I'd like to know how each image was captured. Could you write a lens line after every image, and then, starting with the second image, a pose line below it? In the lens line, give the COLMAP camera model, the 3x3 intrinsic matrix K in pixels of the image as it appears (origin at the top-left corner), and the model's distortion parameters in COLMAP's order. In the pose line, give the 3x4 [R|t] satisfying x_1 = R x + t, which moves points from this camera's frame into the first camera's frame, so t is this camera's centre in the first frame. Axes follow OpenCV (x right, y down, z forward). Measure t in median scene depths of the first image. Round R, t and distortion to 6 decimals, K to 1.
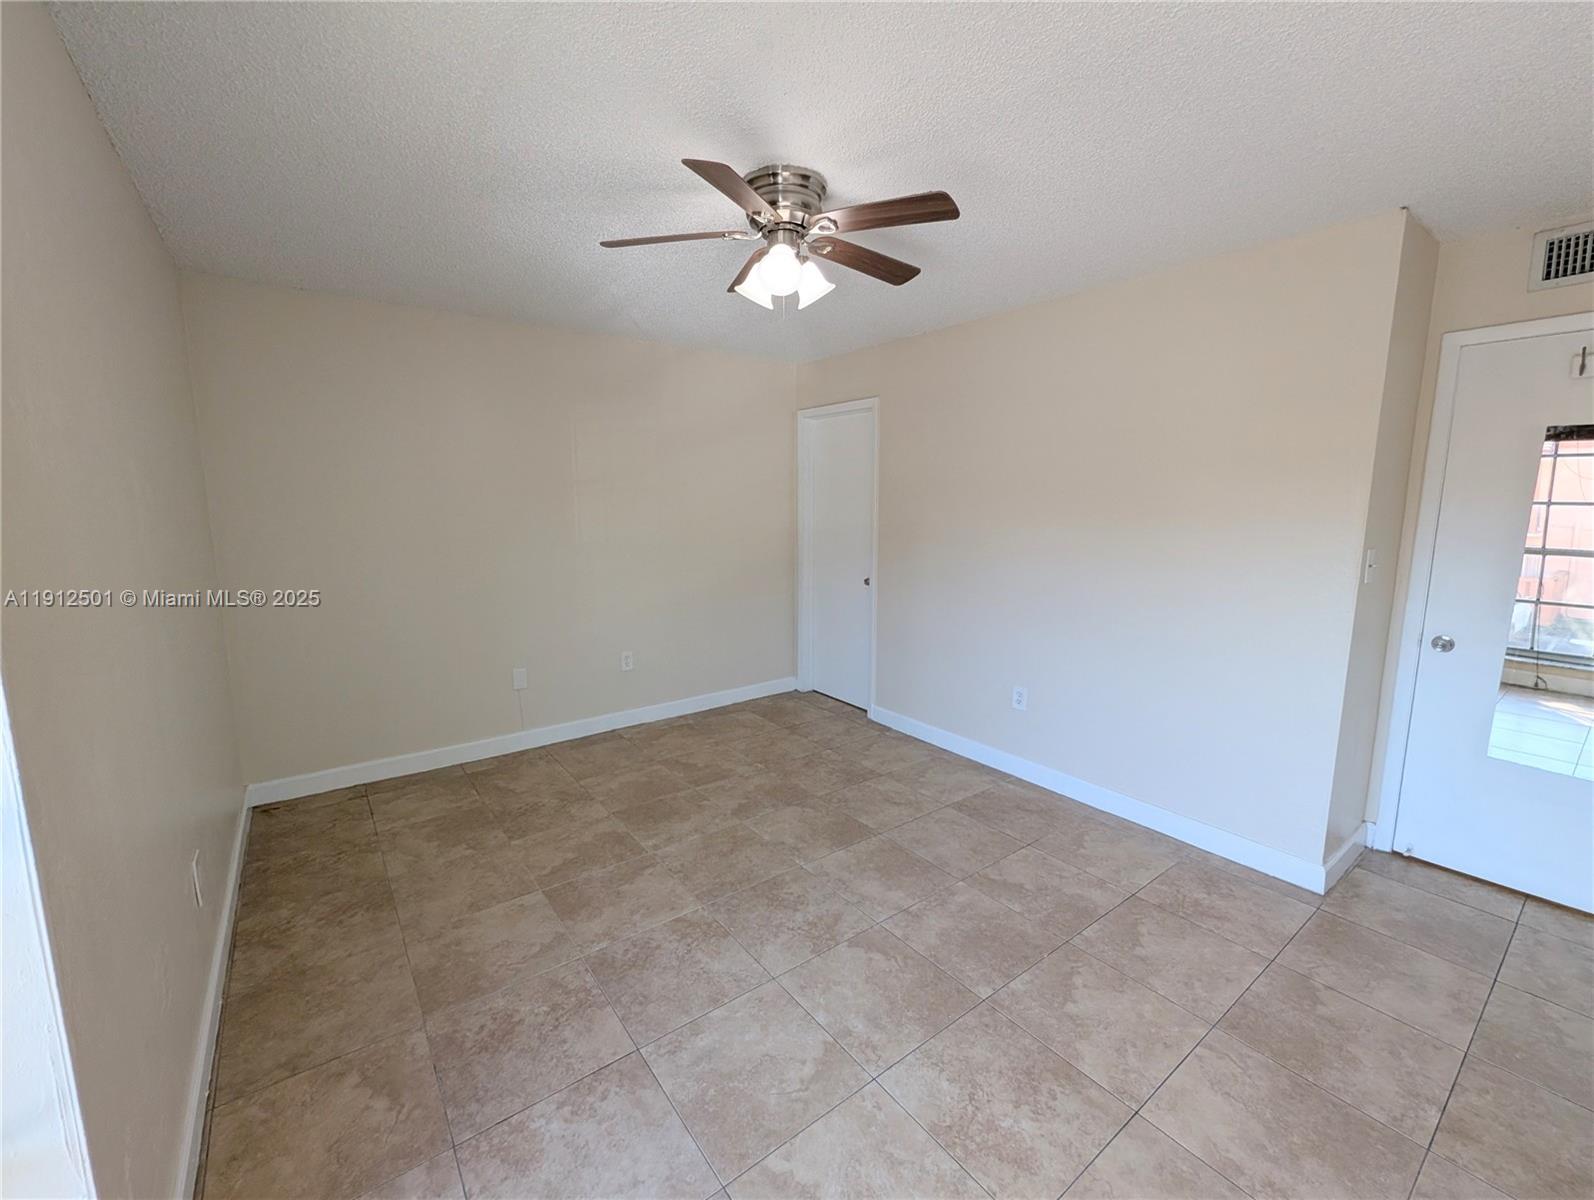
lens RADIAL K [[659.0, 0, 794.5], [0, 659.0, 600.0], [0, 0, 1]] dist [0.002563, -0.000119]
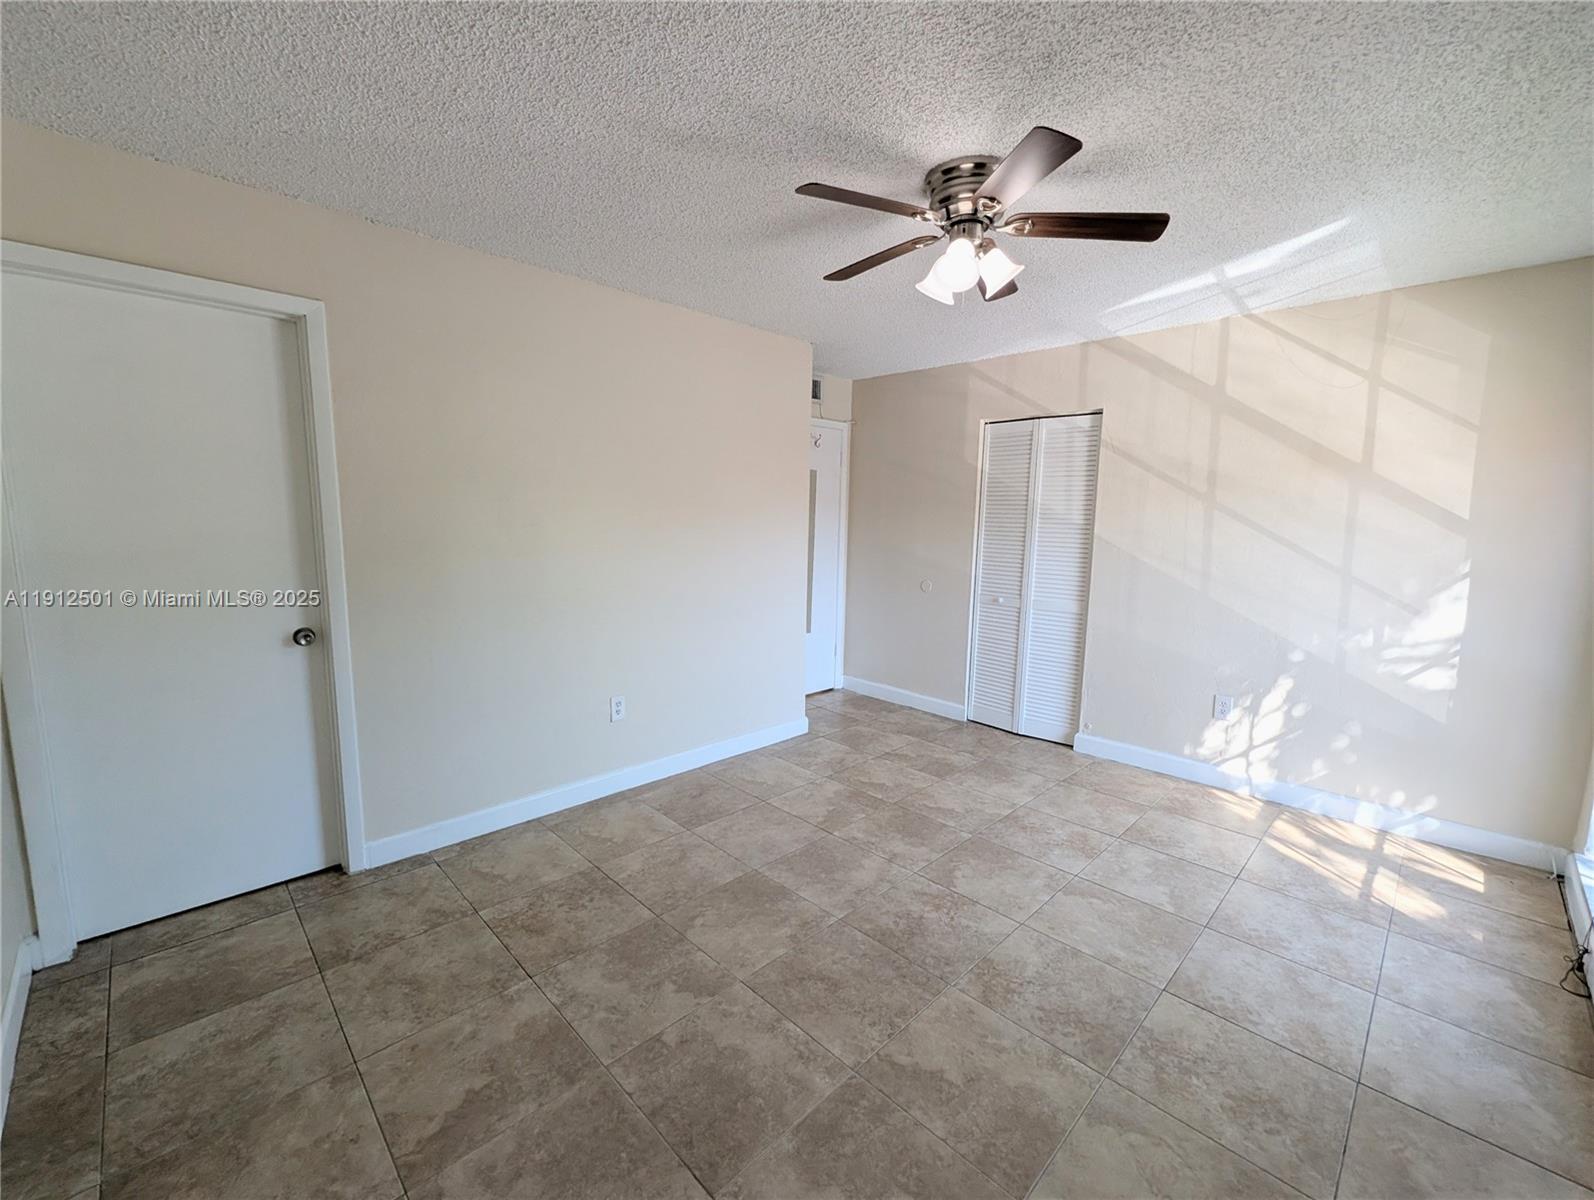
lens RADIAL K [[659.0, 0, 794.5], [0, 659.0, 600.0], [0, 0, 1]] dist [0.002563, -0.000119]
pose [[-0.133123, -0.134168, 0.981976, -0.765707], [0.133332, 0.979364, 0.151887, -0.143013], [-0.982090, 0.151148, -0.112487, 1.080977]]
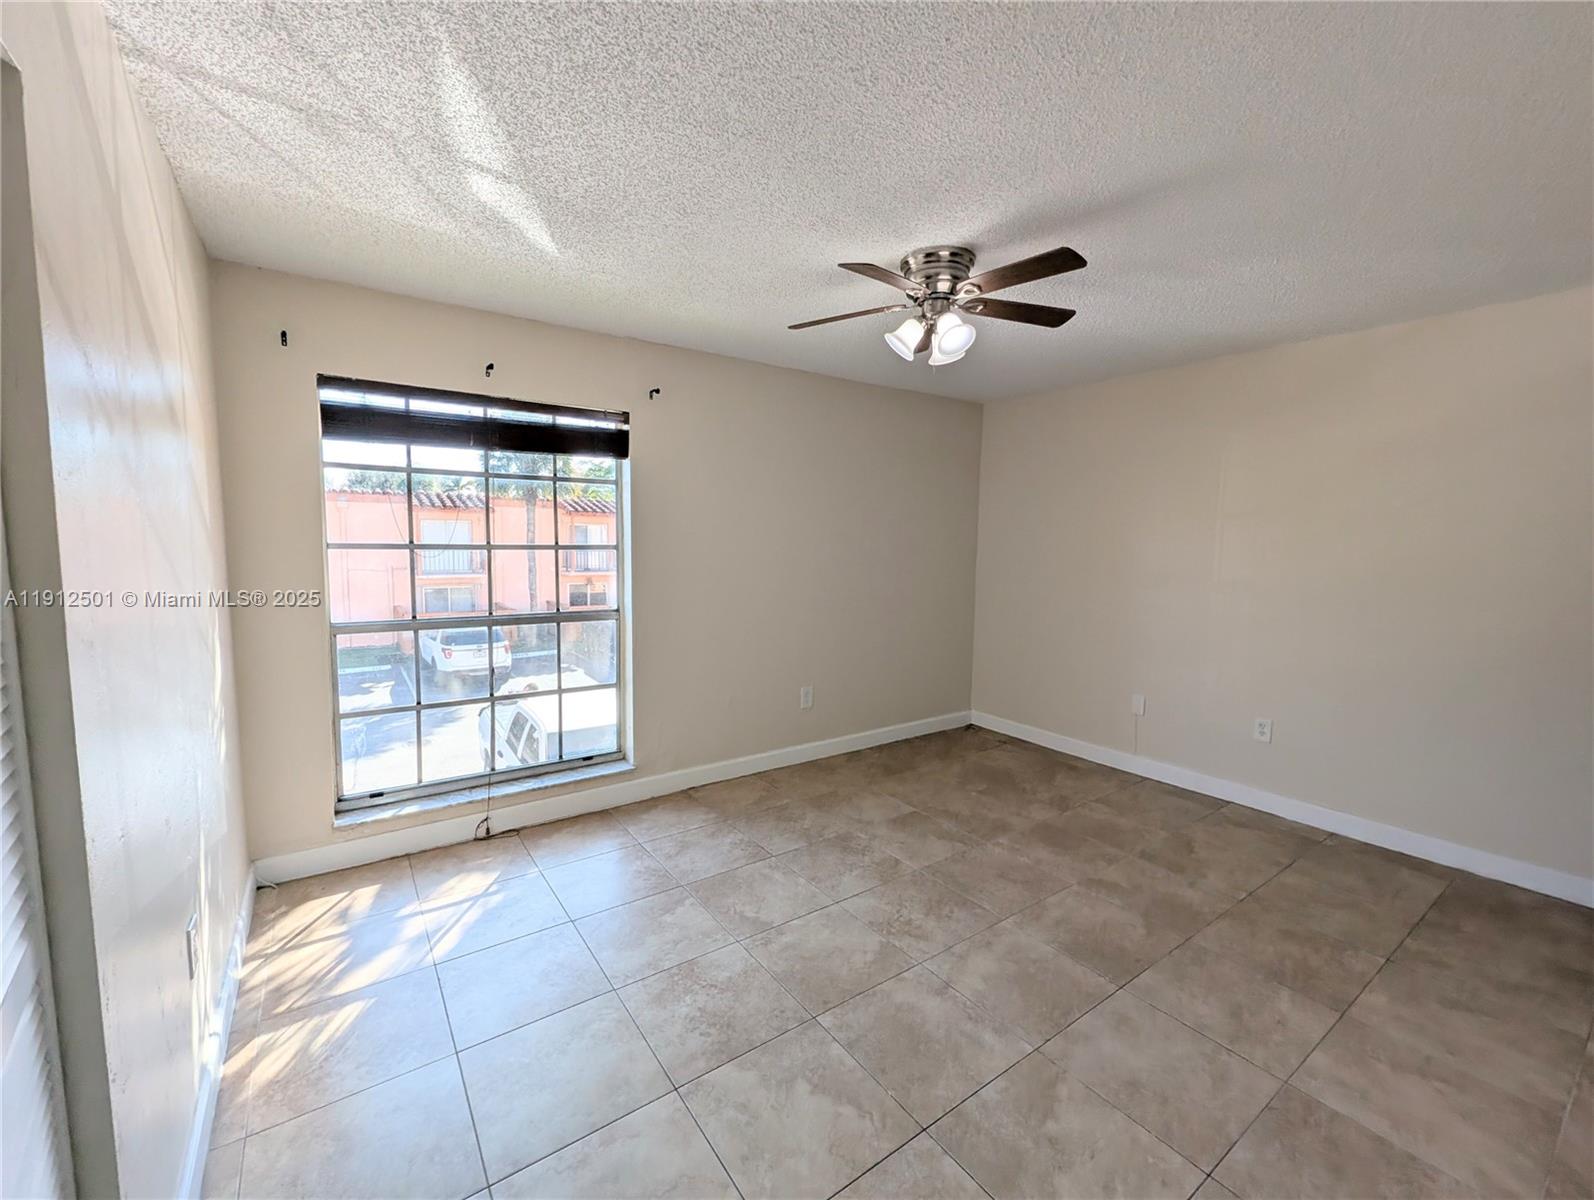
lens RADIAL K [[659.0, 0, 794.5], [0, 659.0, 600.0], [0, 0, 1]] dist [0.002563, -0.000119]
pose [[-0.029971, 0.094780, -0.995047, 0.894313], [-0.162636, 0.981766, 0.098414, -0.082899], [0.986231, 0.164780, -0.014009, 0.639136]]
